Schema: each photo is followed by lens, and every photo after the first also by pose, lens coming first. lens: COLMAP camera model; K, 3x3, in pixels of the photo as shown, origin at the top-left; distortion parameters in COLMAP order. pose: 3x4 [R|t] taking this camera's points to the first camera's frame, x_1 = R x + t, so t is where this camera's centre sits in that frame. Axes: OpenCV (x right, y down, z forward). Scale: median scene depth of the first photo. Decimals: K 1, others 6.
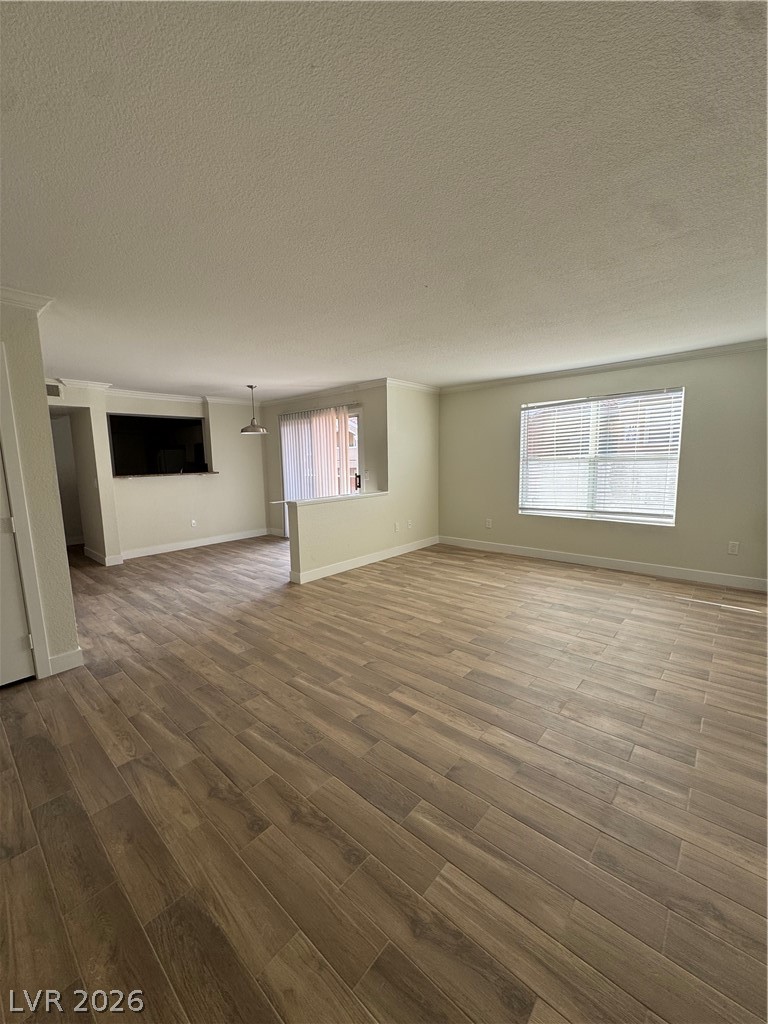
lens RADIAL K [[408.3, 0, 384.0], [0, 408.3, 512.0], [0, 0, 1]] dist [-0.003678, 0.000072]
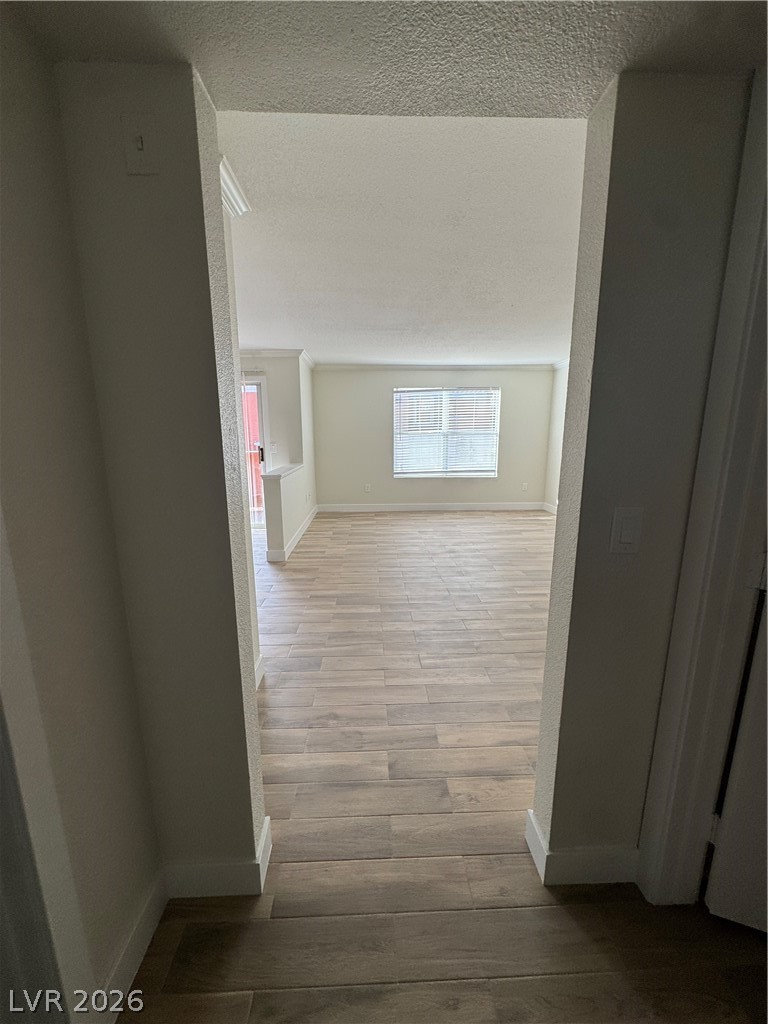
lens RADIAL K [[408.3, 0, 384.0], [0, 408.3, 512.0], [0, 0, 1]] dist [-0.003678, 0.000072]
pose [[0.725711, -0.116894, 0.677997, -0.703457], [0.080427, 0.993118, 0.085137, -0.000137], [-0.683283, -0.007255, 0.730118, 0.149484]]
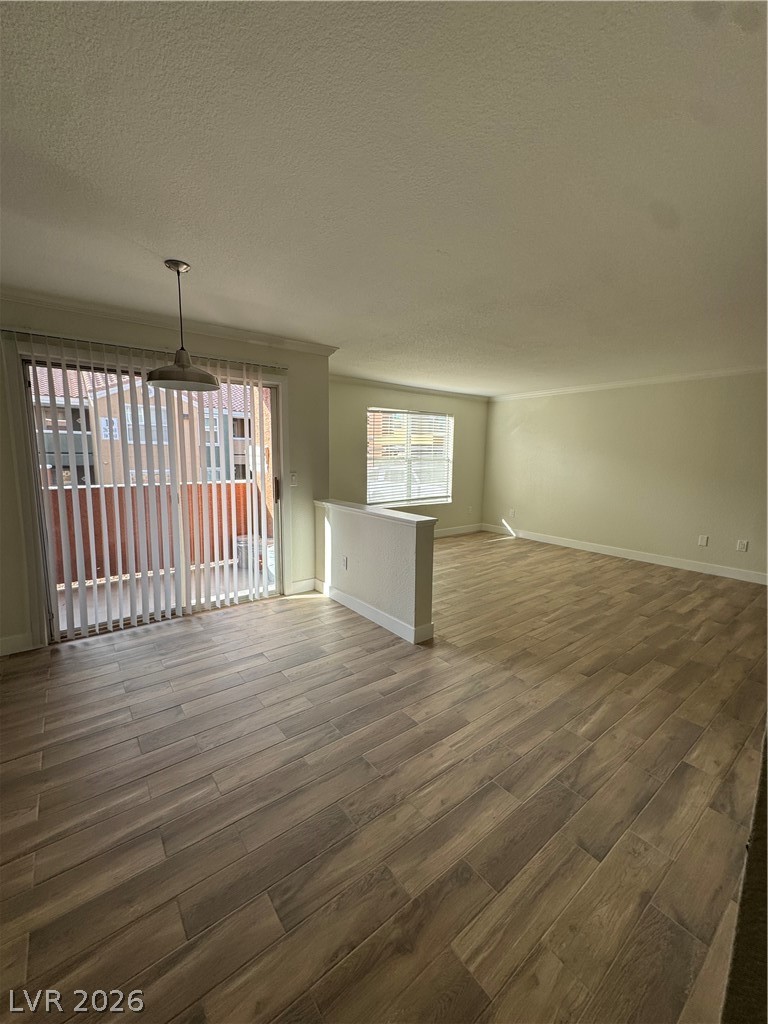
lens RADIAL K [[408.3, 0, 384.0], [0, 408.3, 512.0], [0, 0, 1]] dist [-0.003678, 0.000072]
pose [[0.185725, -0.116354, 0.975688, -0.904963], [0.113528, 0.988855, 0.096314, -0.112483], [-0.976021, 0.092880, 0.196865, 0.966130]]
